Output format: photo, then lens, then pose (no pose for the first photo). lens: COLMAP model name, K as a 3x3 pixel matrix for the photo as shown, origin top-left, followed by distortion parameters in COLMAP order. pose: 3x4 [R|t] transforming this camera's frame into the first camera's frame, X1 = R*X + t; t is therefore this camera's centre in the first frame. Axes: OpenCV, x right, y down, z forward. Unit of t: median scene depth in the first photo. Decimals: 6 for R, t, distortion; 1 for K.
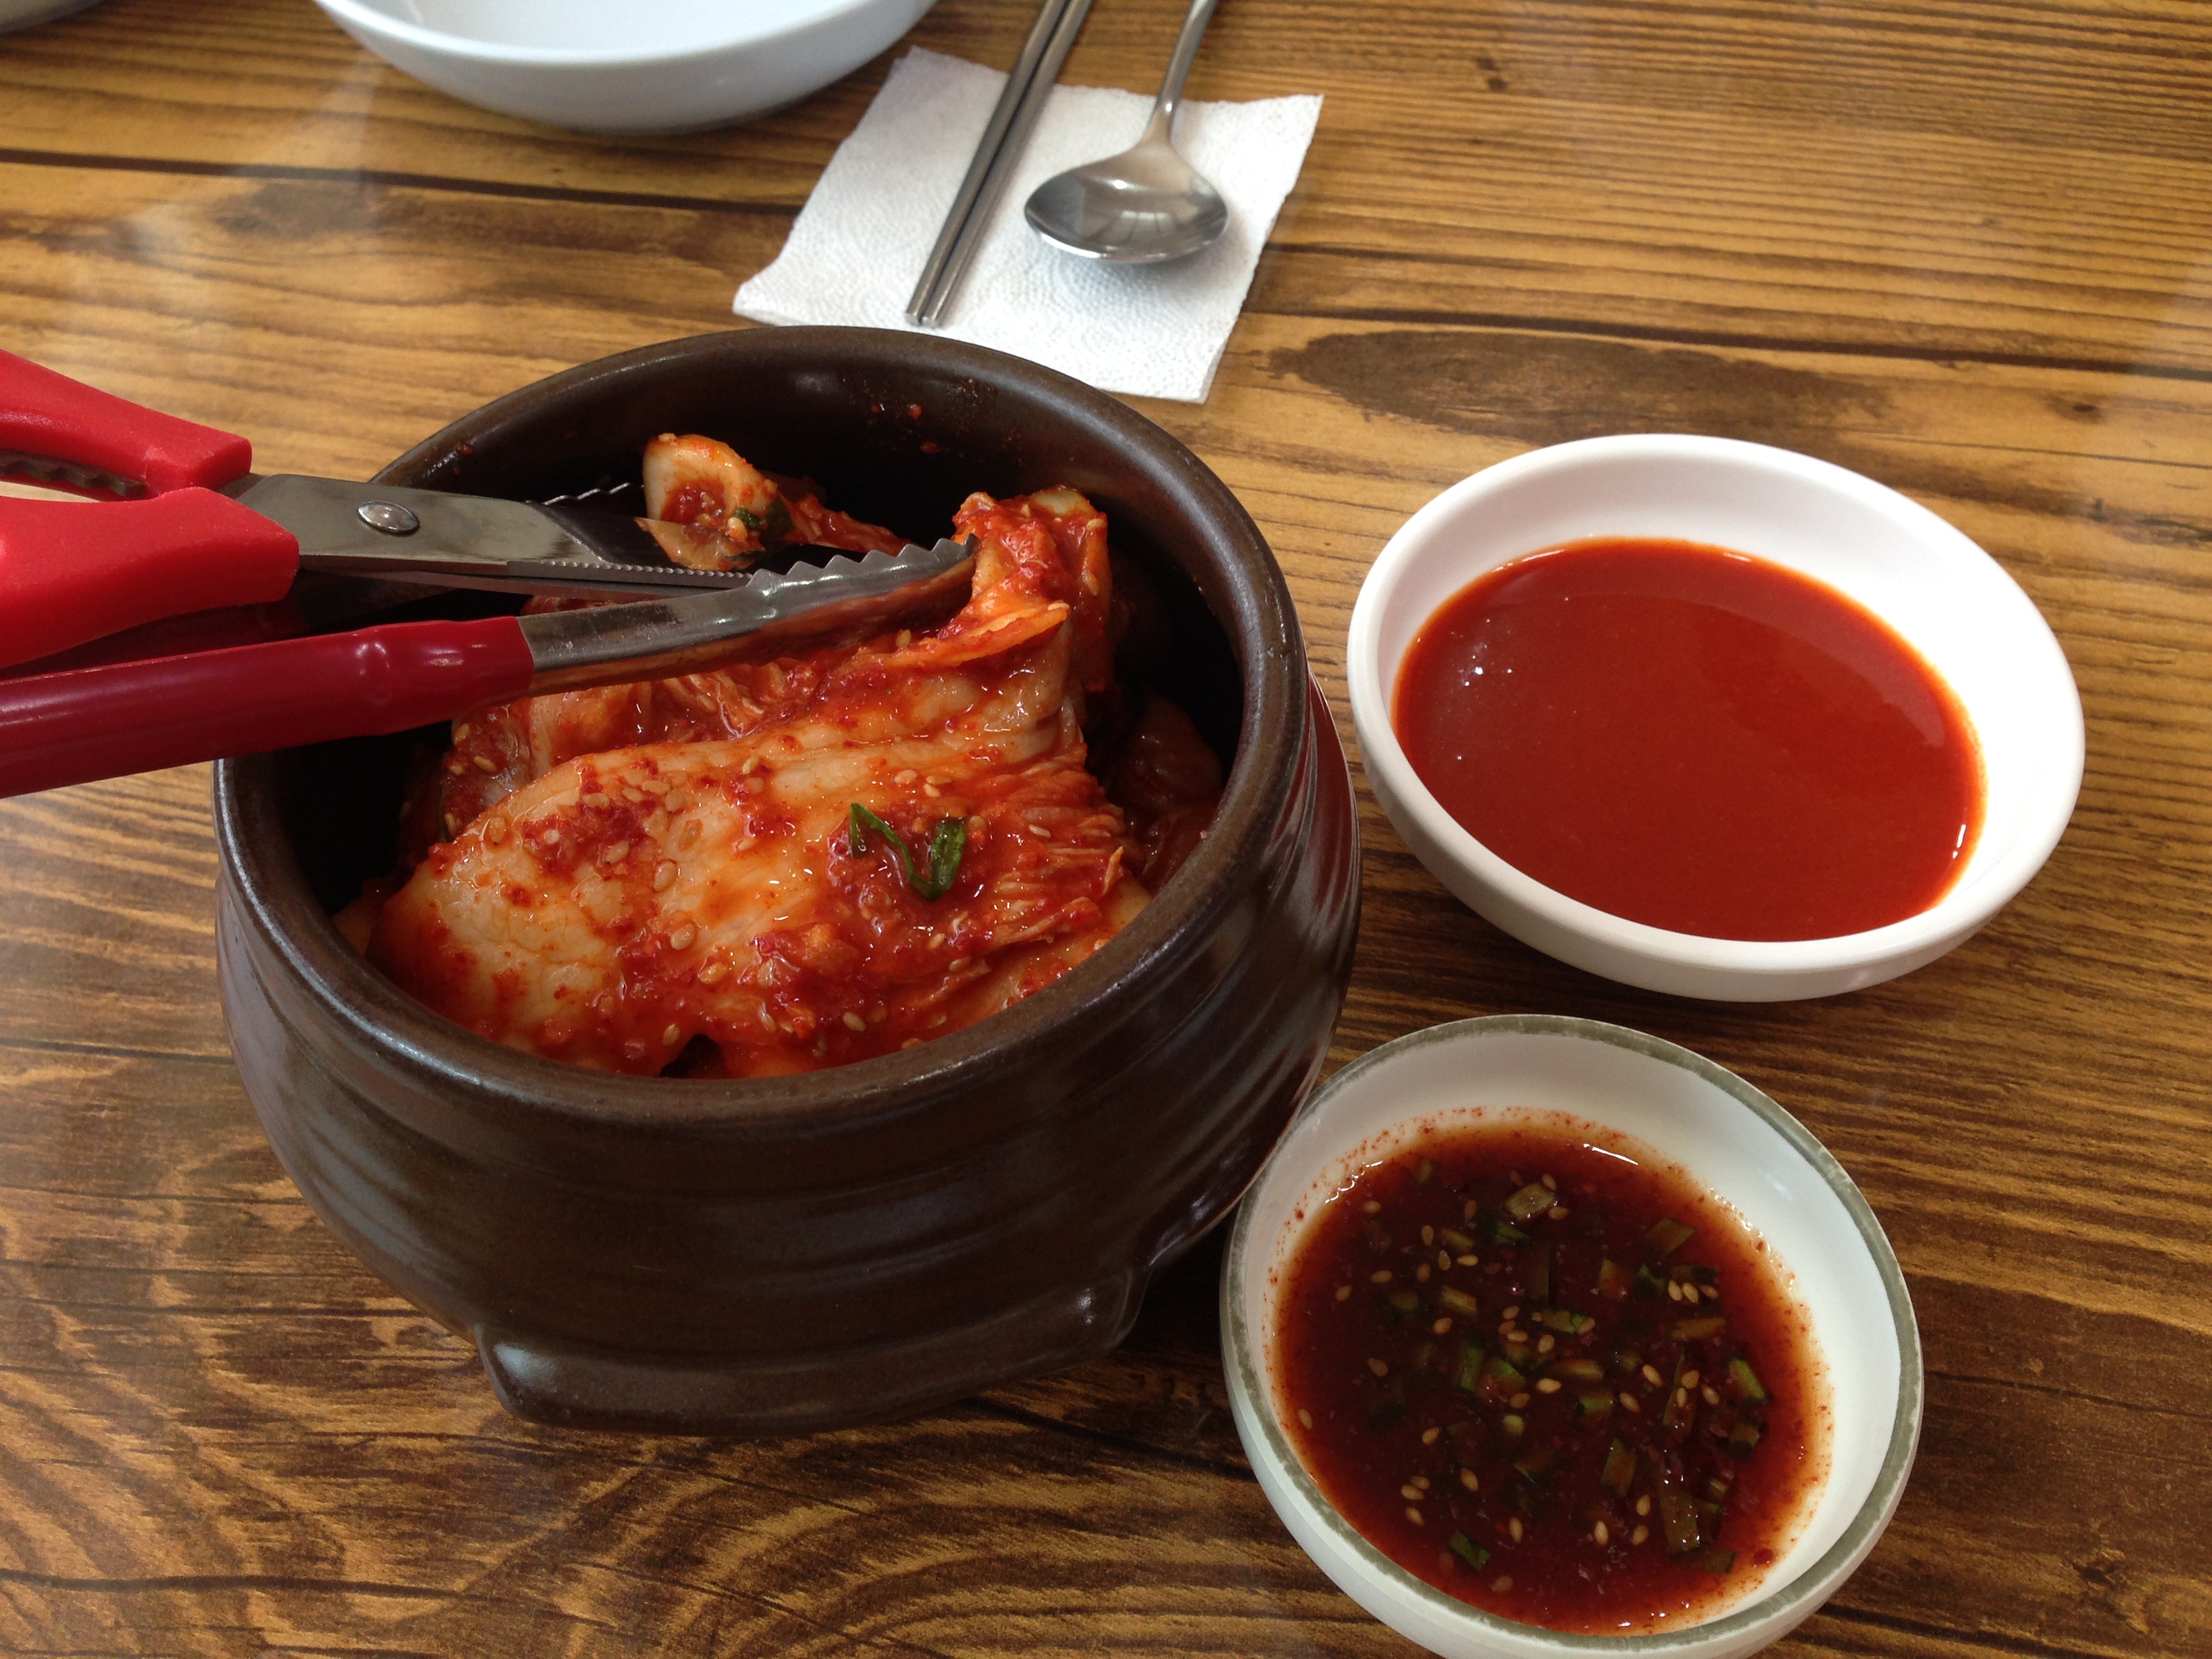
lens RADIAL K [[2128.5, 0, 1106.0], [0, 2128.5, 829.5], [0, 0, 1]] dist [0.110856, -0.286476]
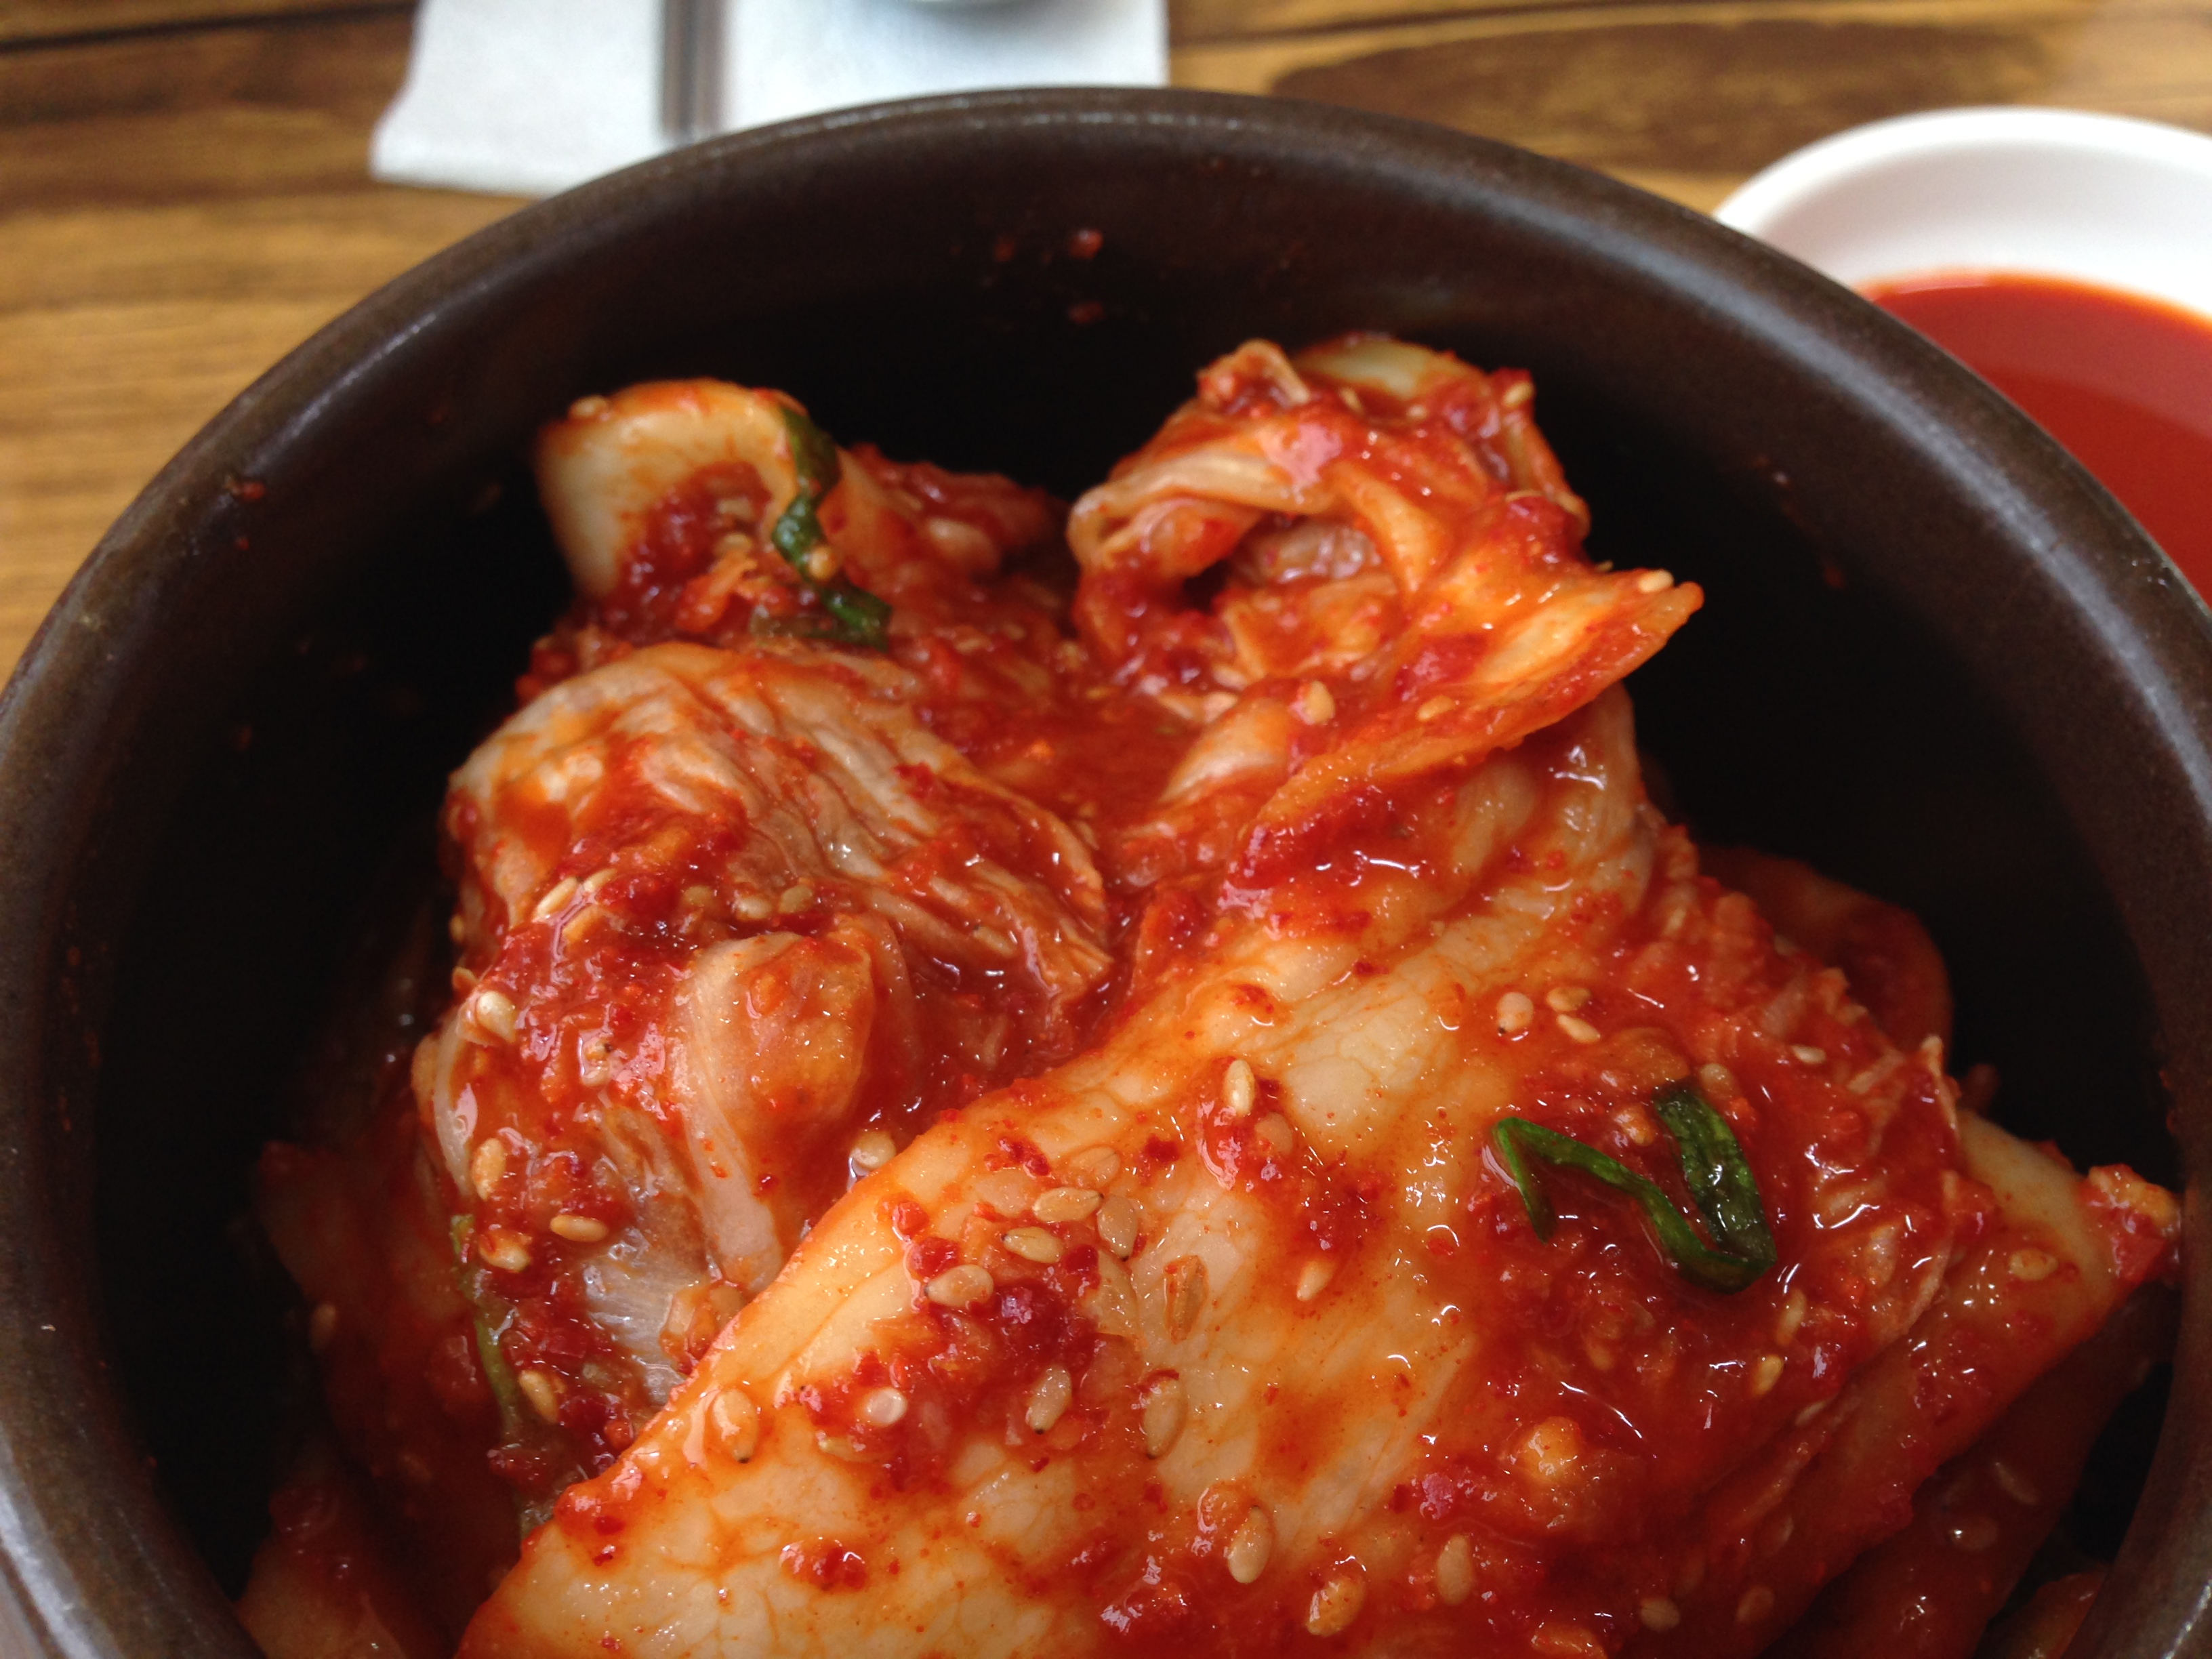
lens RADIAL K [[2196.4, 0, 1106.0], [0, 2196.4, 829.5], [0, 0, 1]] dist [-0.009808, -0.005472]
pose [[0.942618, -0.230887, 0.241169, -0.291436], [0.215273, 0.972437, 0.089576, -0.128123], [-0.255204, -0.032519, 0.966340, 0.592598]]
